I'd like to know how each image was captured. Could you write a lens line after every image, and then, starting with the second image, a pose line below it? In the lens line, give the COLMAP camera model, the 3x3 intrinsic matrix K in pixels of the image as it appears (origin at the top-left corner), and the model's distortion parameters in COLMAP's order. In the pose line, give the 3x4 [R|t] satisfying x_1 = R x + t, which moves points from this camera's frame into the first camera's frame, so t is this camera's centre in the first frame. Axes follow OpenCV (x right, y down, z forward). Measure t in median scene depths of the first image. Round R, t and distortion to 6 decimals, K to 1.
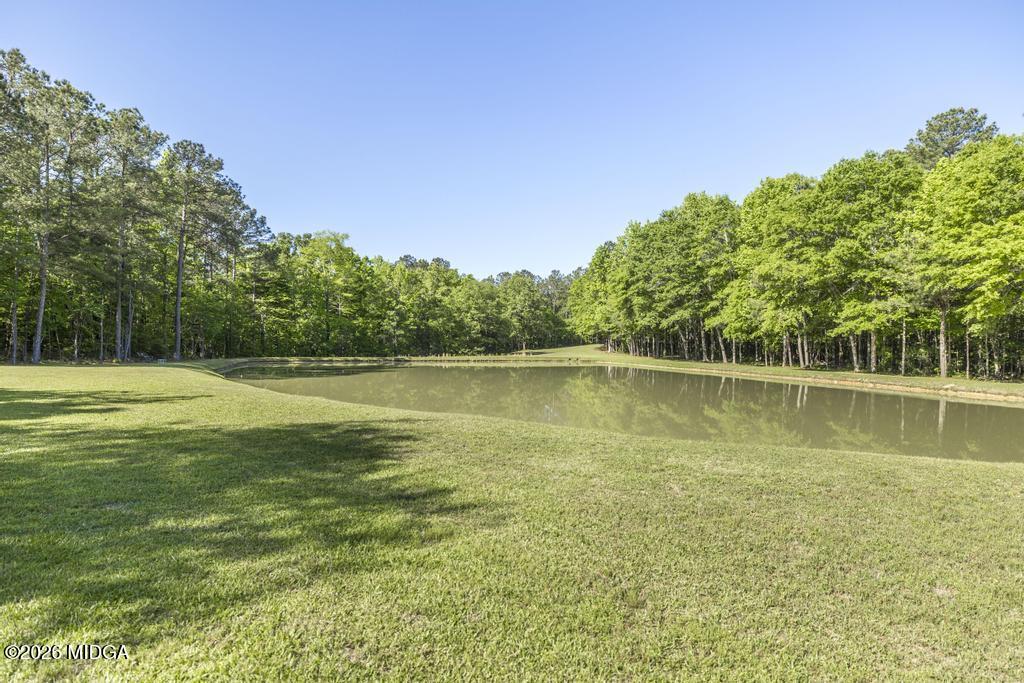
lens RADIAL K [[591.3, 0, 511.9], [0, 591.3, 343.5], [0, 0, 1]] dist [-0.001151, -0.000871]
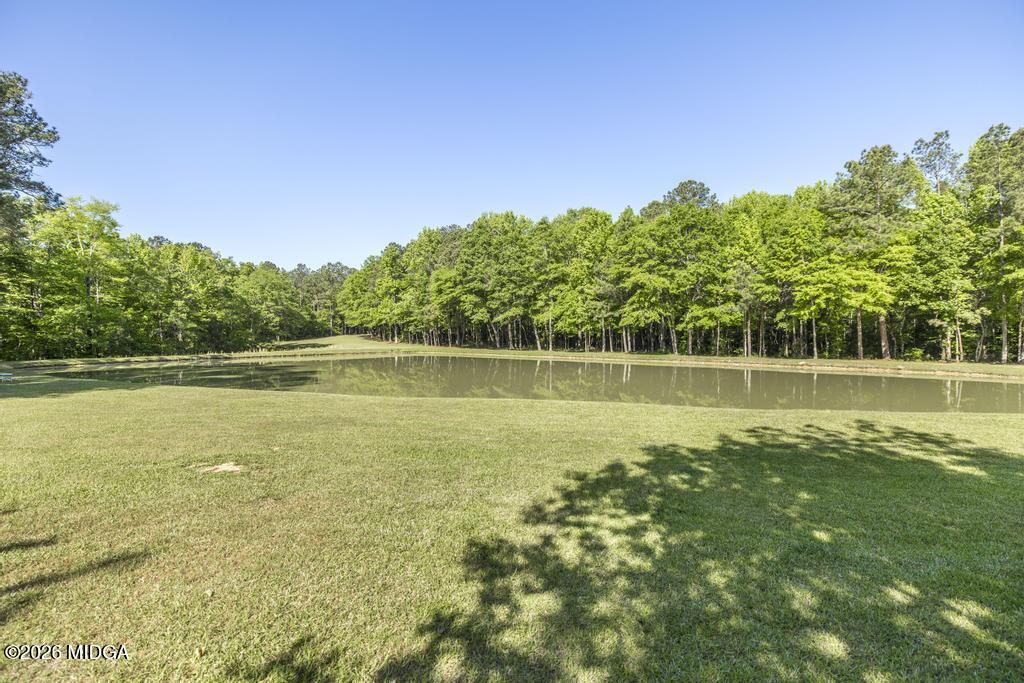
lens RADIAL K [[499.1, 0, 512.1], [0, 499.1, 333.9], [0, 0, 1]] dist [0.006209, 0.000021]
pose [[0.820766, -0.011810, 0.571142, -0.274544], [0.009353, 0.999930, 0.007236, -0.008998], [-0.571188, -0.000597, 0.820819, 0.147071]]
